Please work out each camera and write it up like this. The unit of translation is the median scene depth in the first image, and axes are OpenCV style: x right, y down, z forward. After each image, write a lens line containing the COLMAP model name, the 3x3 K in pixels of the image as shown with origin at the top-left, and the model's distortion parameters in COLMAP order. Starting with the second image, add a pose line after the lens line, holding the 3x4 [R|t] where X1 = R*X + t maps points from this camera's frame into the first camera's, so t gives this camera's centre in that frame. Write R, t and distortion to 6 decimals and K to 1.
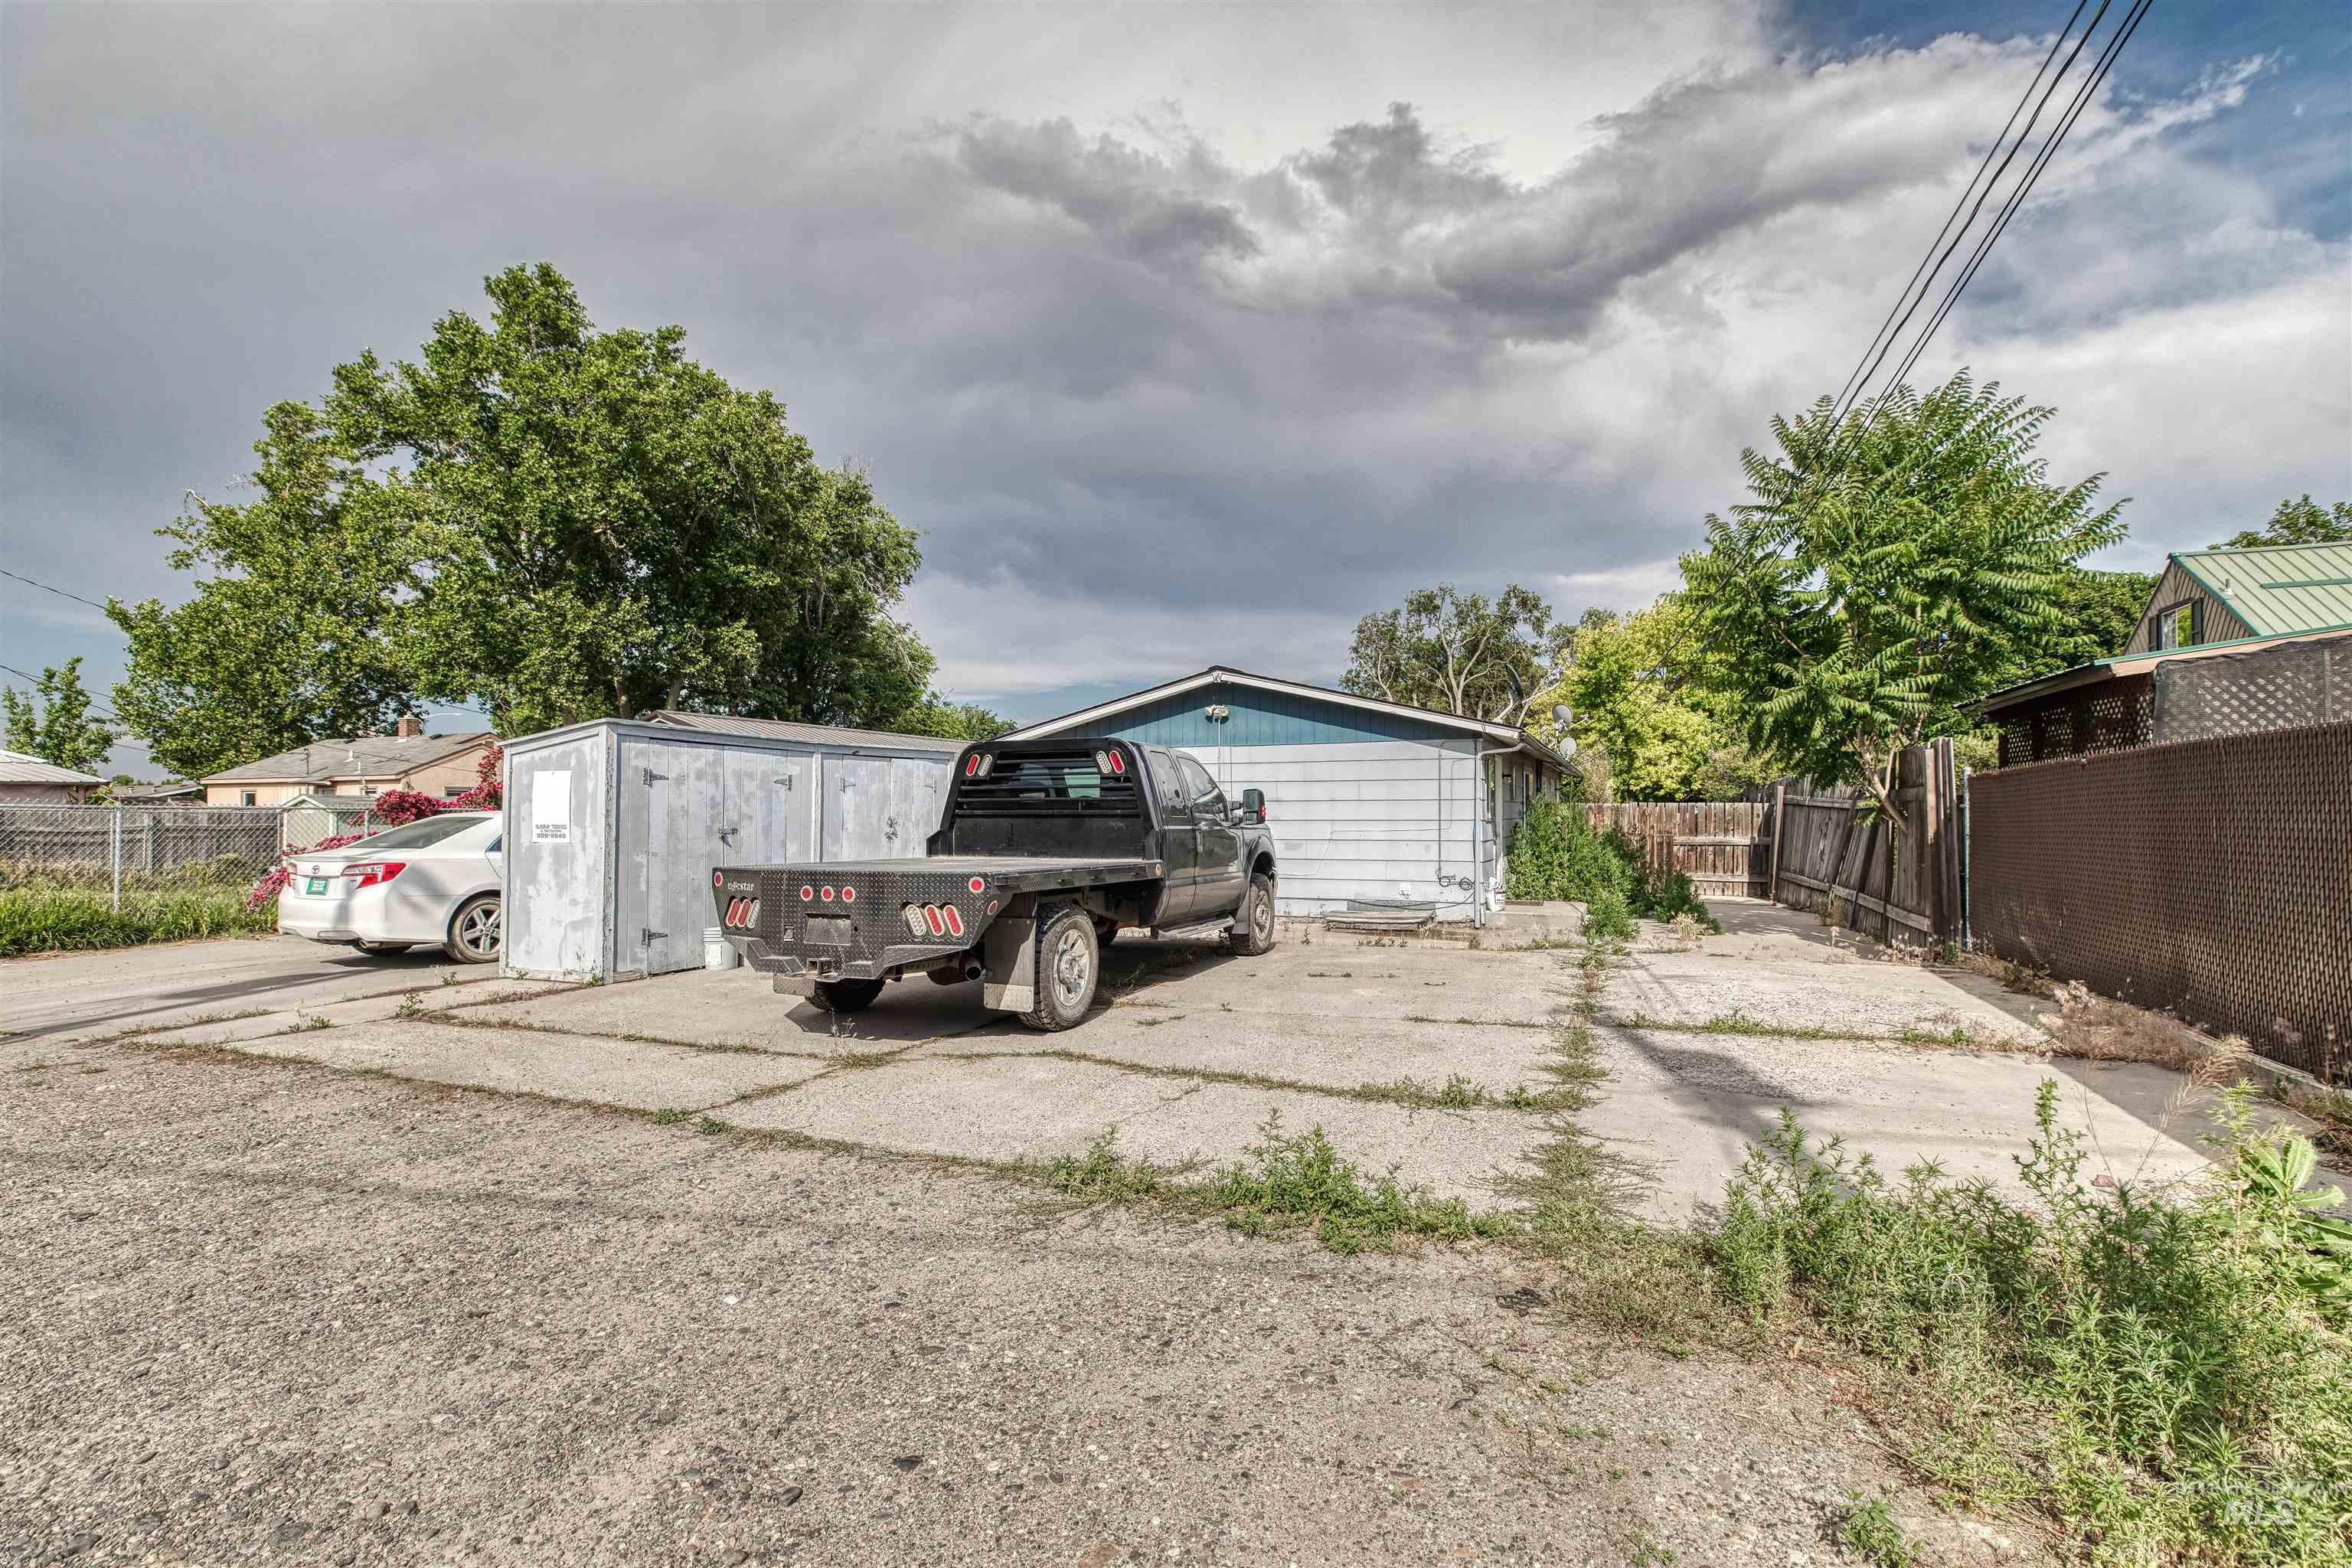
lens RADIAL K [[1079.8, 0, 1168.0], [0, 1079.8, 789.8], [0, 0, 1]] dist [0.017560, 0.001108]
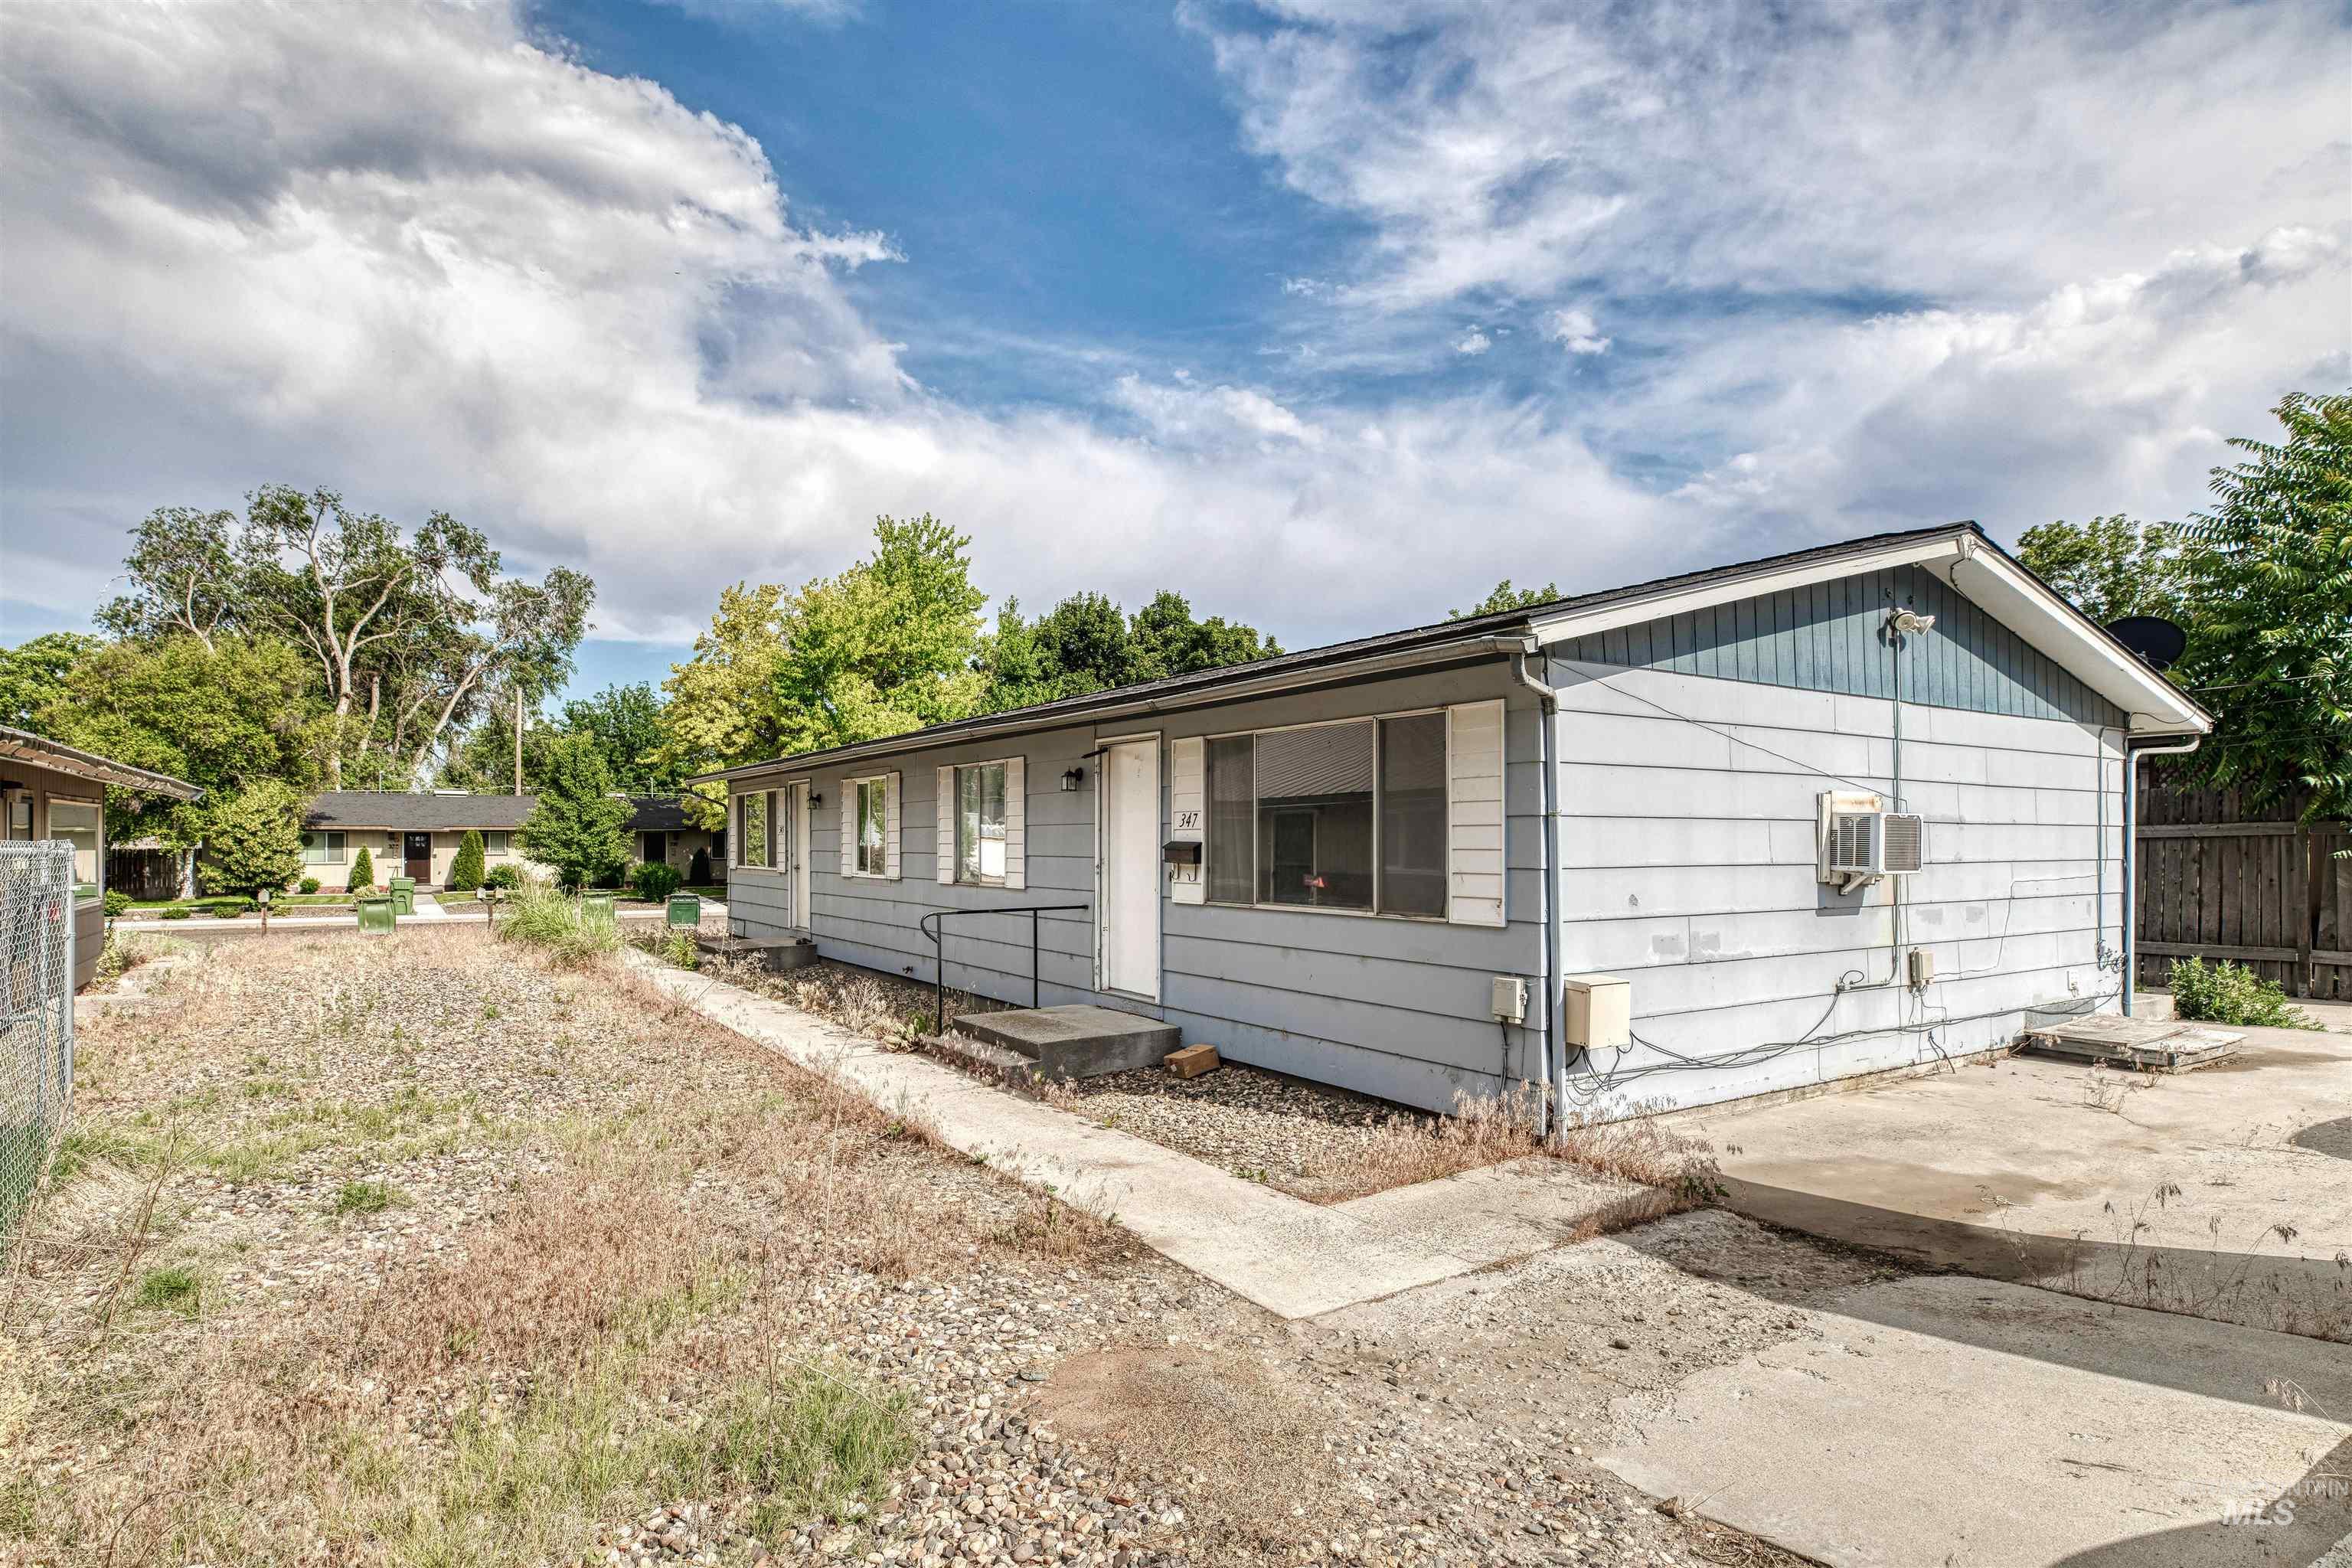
lens RADIAL K [[1232.5, 0, 1187.8], [0, 1232.5, 835.5], [0, 0, 1]] dist [0.002484, -0.004816]
pose [[0.542422, 0.005902, 0.840085, -0.417719], [-0.021214, 0.999753, 0.006674, 0.014546], [-0.839838, -0.021442, 0.542413, 0.735464]]
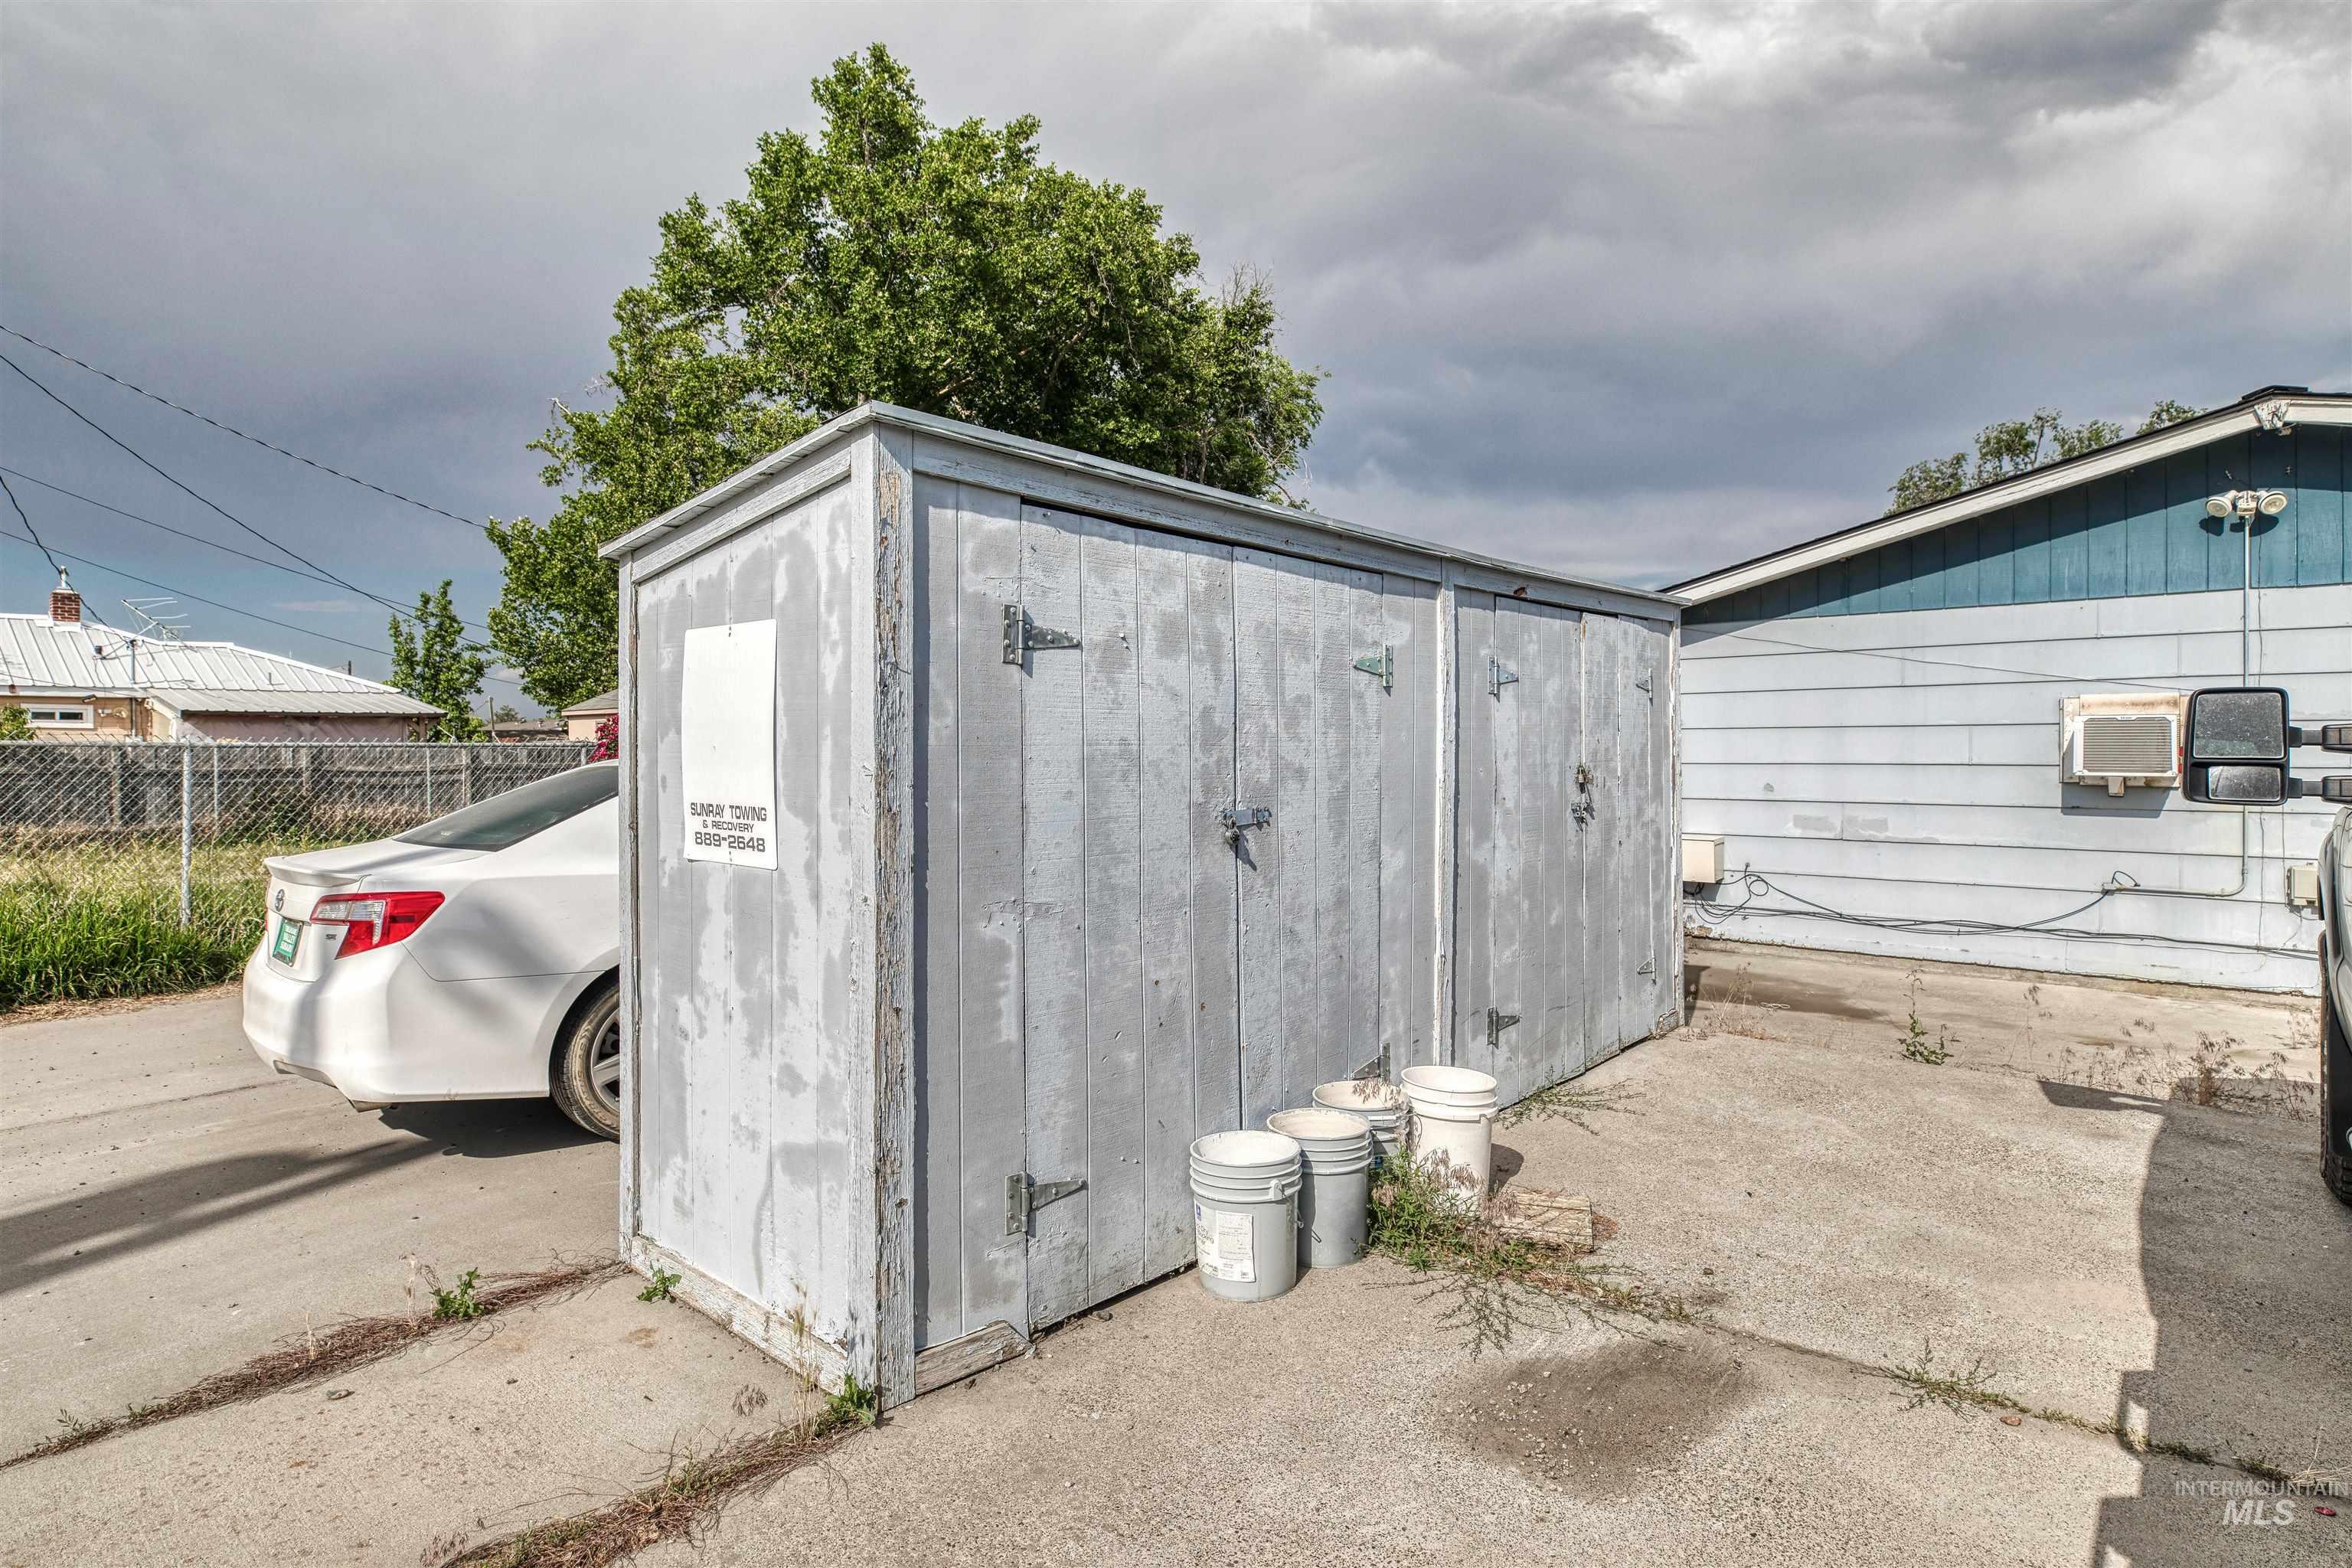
lens RADIAL K [[1232.5, 0, 1158.6], [0, 1232.5, 755.7], [0, 0, 1]] dist [0.002484, -0.004816]
pose [[0.949052, 0.000157, -0.315119, -0.155132], [0.009487, 0.999532, 0.029069, 0.004514], [0.314976, -0.030578, 0.948607, 0.318619]]
